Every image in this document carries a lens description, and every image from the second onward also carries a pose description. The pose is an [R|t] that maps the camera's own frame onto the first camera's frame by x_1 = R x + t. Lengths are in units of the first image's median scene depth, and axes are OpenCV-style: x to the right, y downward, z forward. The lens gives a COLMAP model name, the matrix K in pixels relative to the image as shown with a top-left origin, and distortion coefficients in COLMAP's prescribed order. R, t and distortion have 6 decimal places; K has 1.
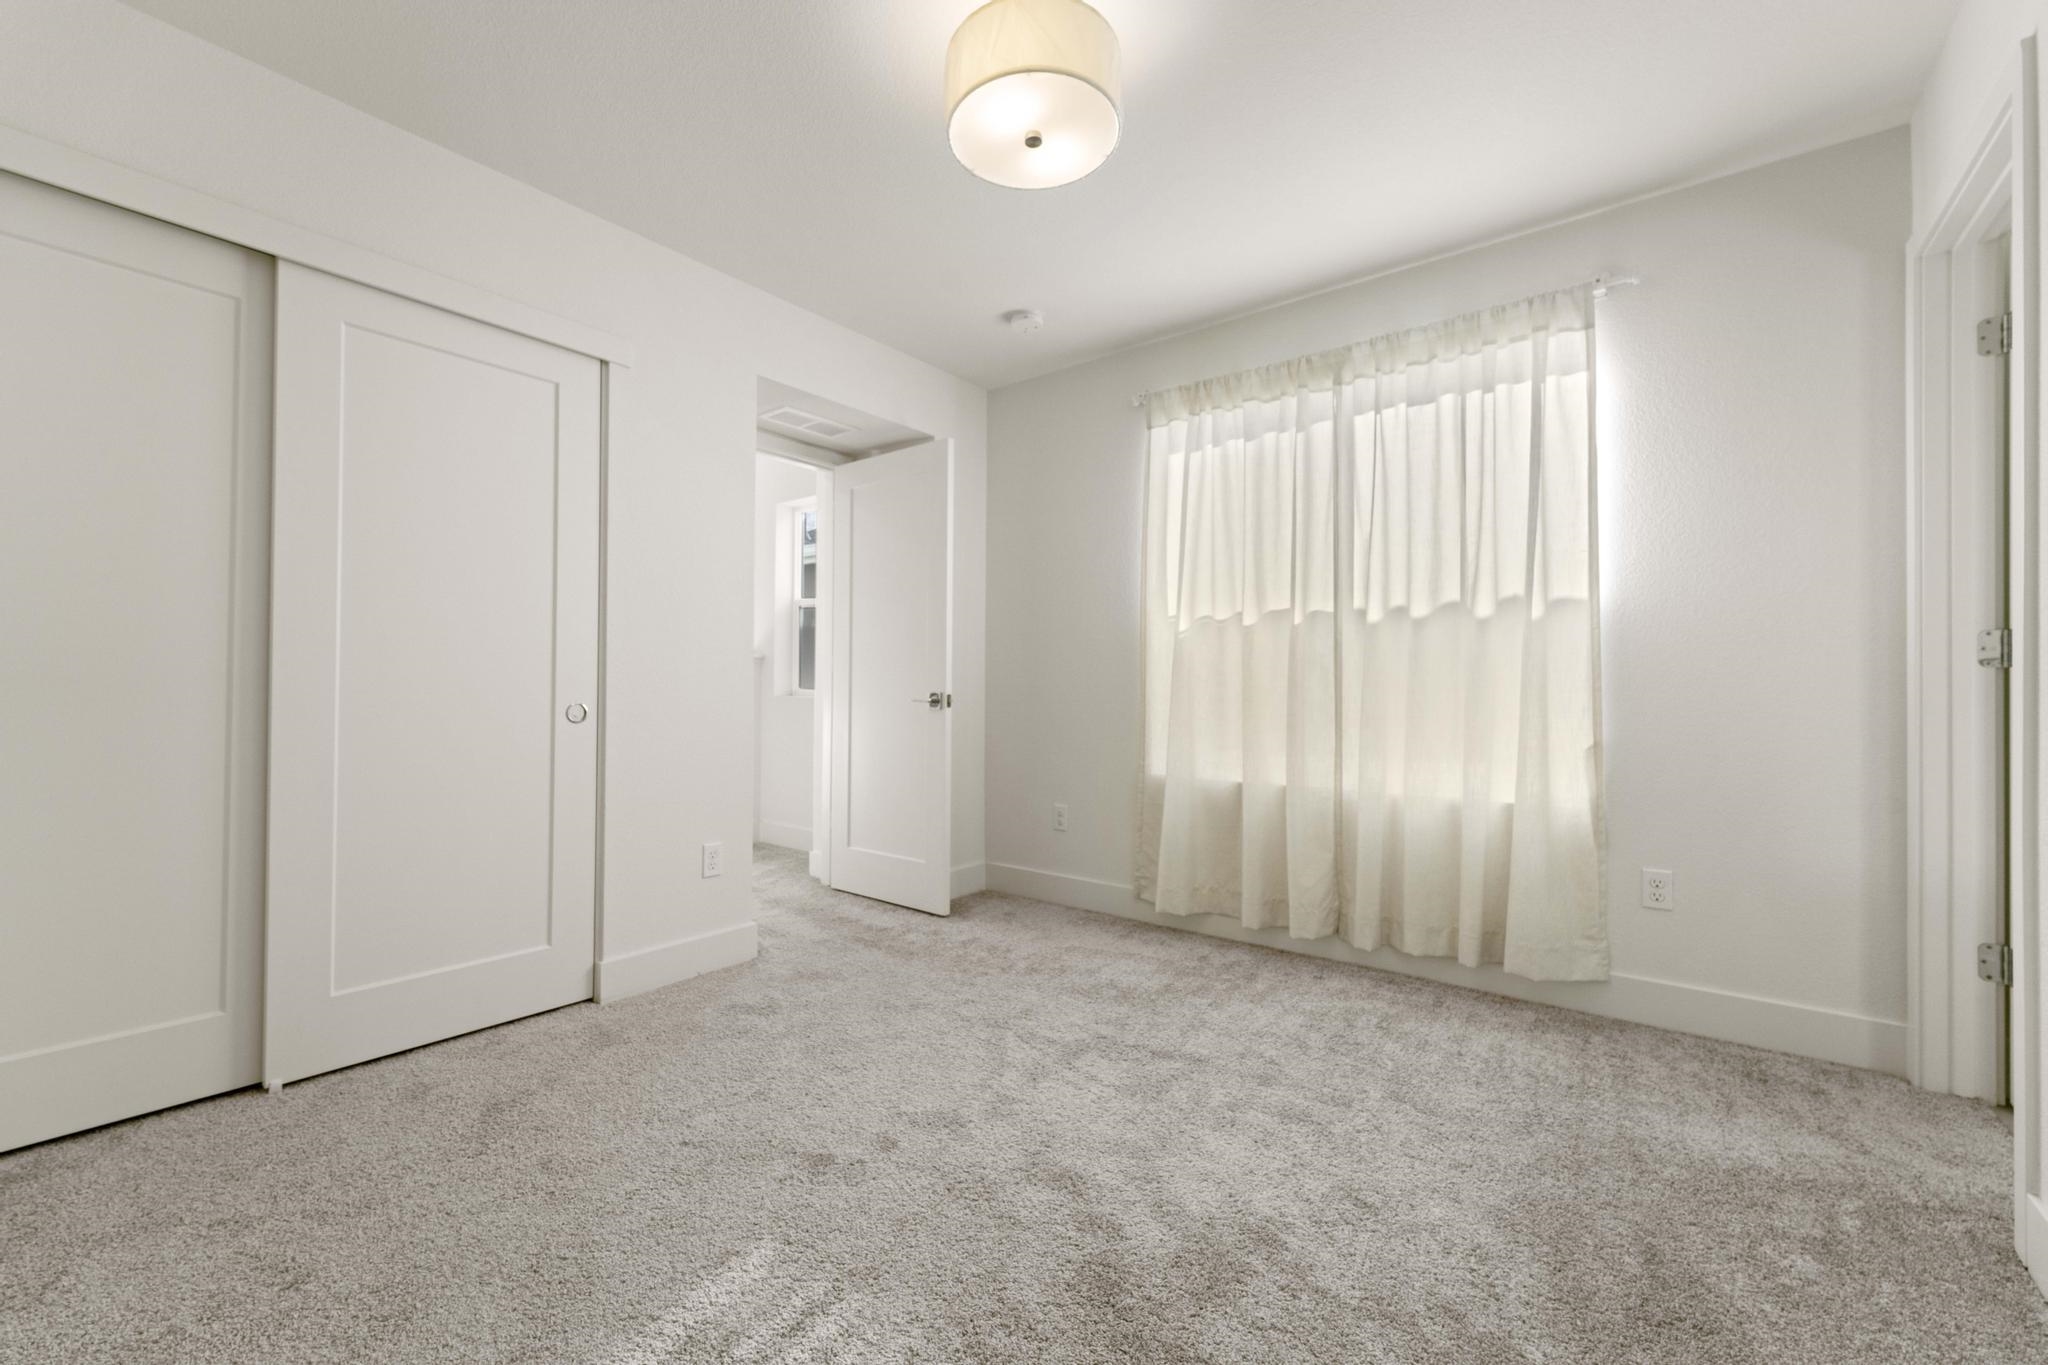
lens RADIAL K [[821.8, 0, 1013.9], [0, 821.8, 681.7], [0, 0, 1]] dist [0.000817, -0.001643]
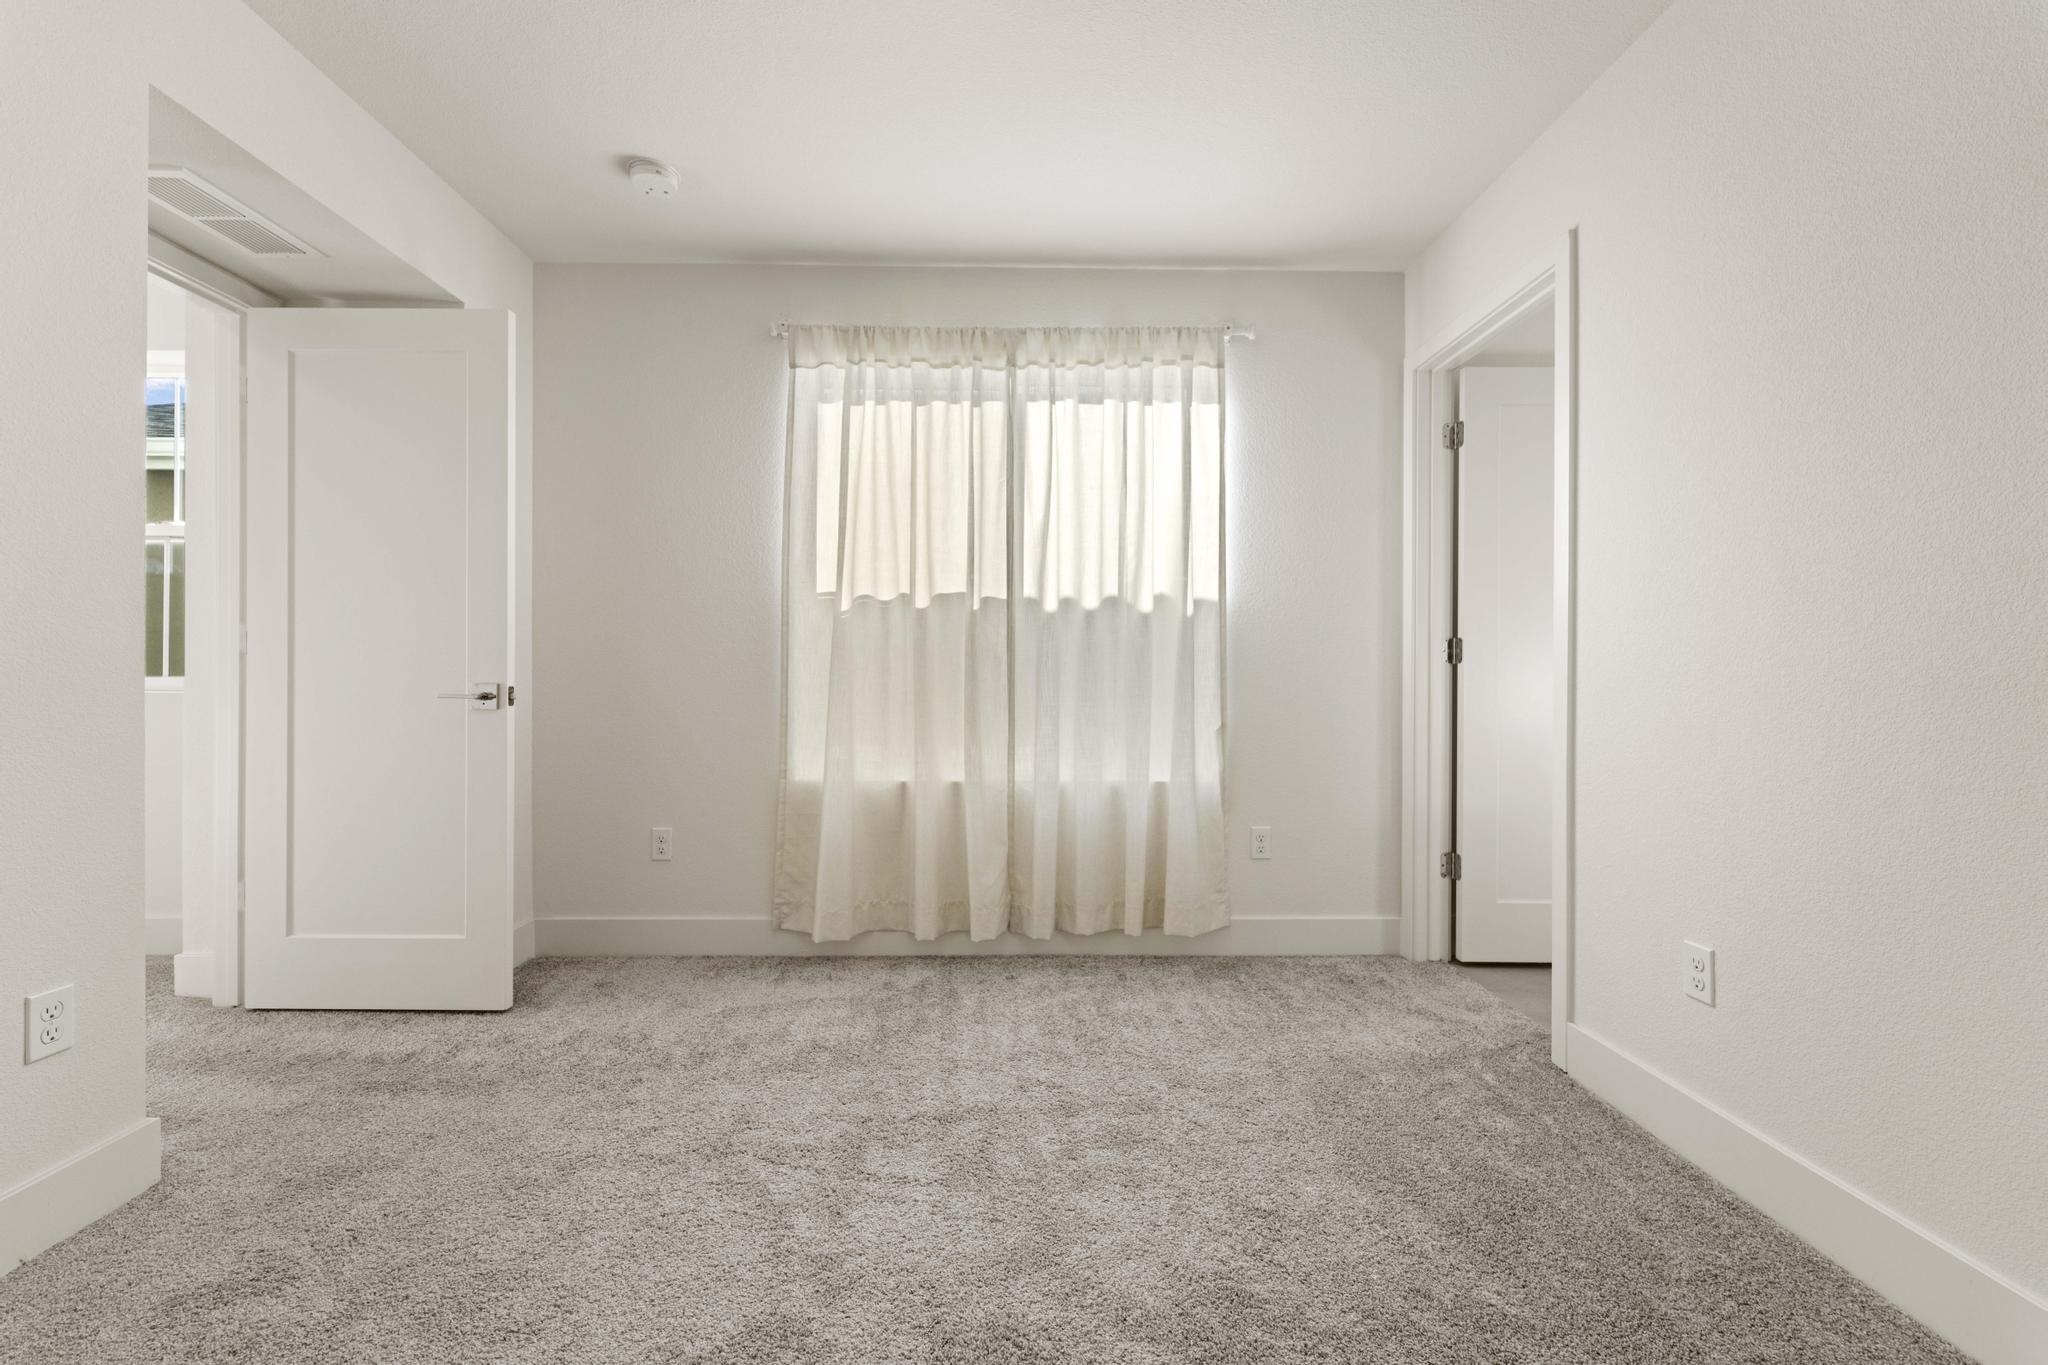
lens RADIAL K [[821.8, 0, 1029.4], [0, 821.8, 684.3], [0, 0, 1]] dist [0.000817, -0.001643]
pose [[0.773046, -0.004877, 0.634331, -0.225626], [-0.005656, 0.999878, 0.014582, 0.001268], [-0.634324, -0.014860, 0.772924, 0.247548]]
